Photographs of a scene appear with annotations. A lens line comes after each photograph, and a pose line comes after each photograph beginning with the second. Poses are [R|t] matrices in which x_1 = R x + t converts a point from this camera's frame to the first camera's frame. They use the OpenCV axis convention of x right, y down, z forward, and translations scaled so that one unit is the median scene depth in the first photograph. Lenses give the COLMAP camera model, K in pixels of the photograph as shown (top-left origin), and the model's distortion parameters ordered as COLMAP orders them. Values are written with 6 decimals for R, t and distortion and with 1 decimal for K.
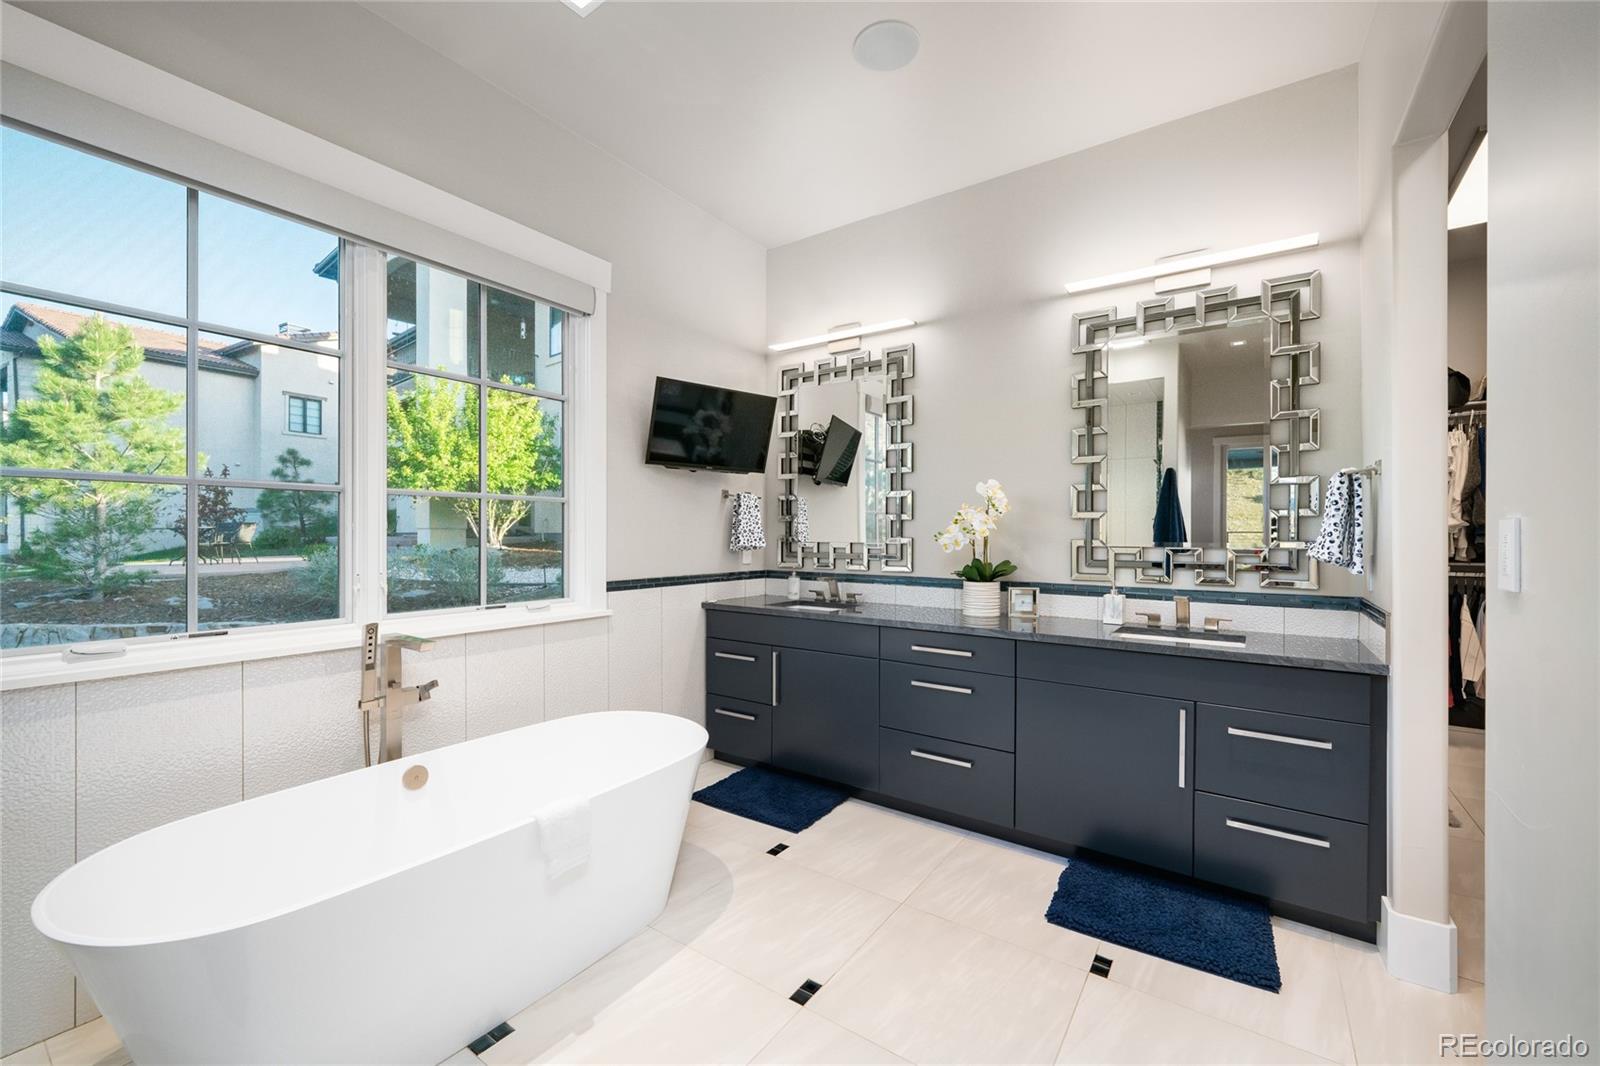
lens RADIAL K [[643.4, 0, 800.0], [0, 643.4, 533.0], [0, 0, 1]] dist [-0.000182, -0.000021]
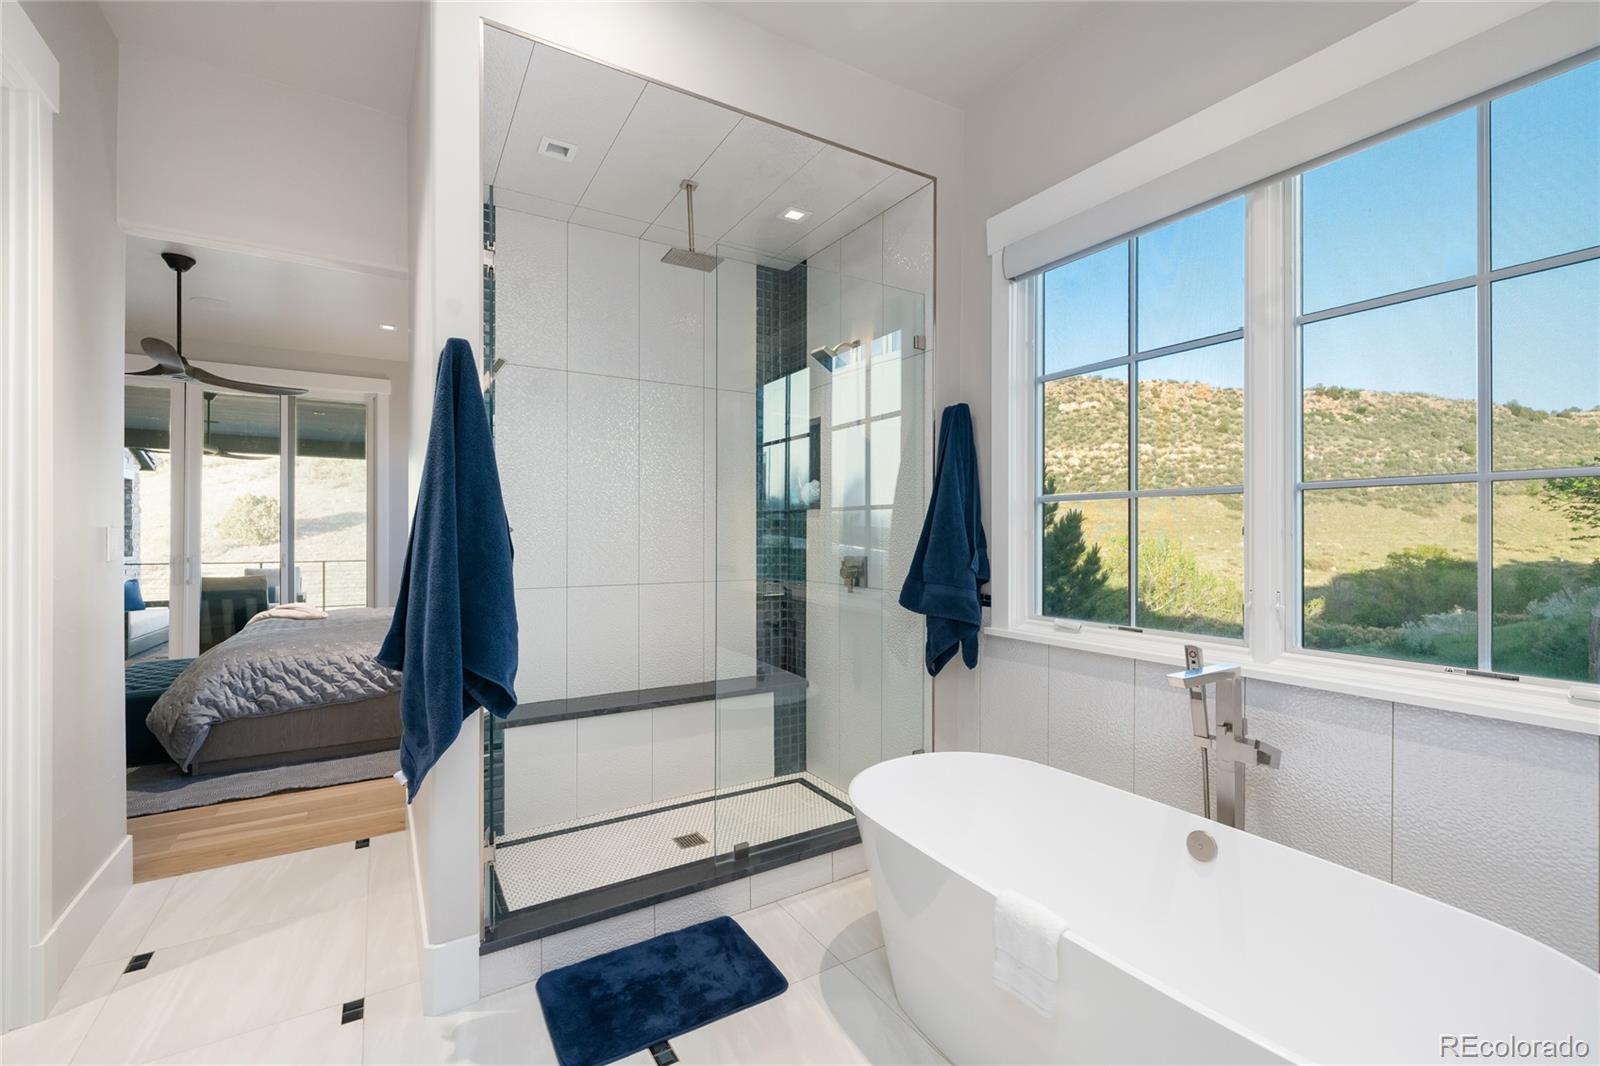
lens RADIAL K [[669.9, 0, 800.0], [0, 669.9, 533.0], [0, 0, 1]] dist [-0.000359, -0.000013]
pose [[-0.394065, -0.000970, -0.919082, 0.382530], [-0.003307, 0.999994, 0.000363, -0.008802], [0.919077, 0.003183, -0.394066, 0.910411]]
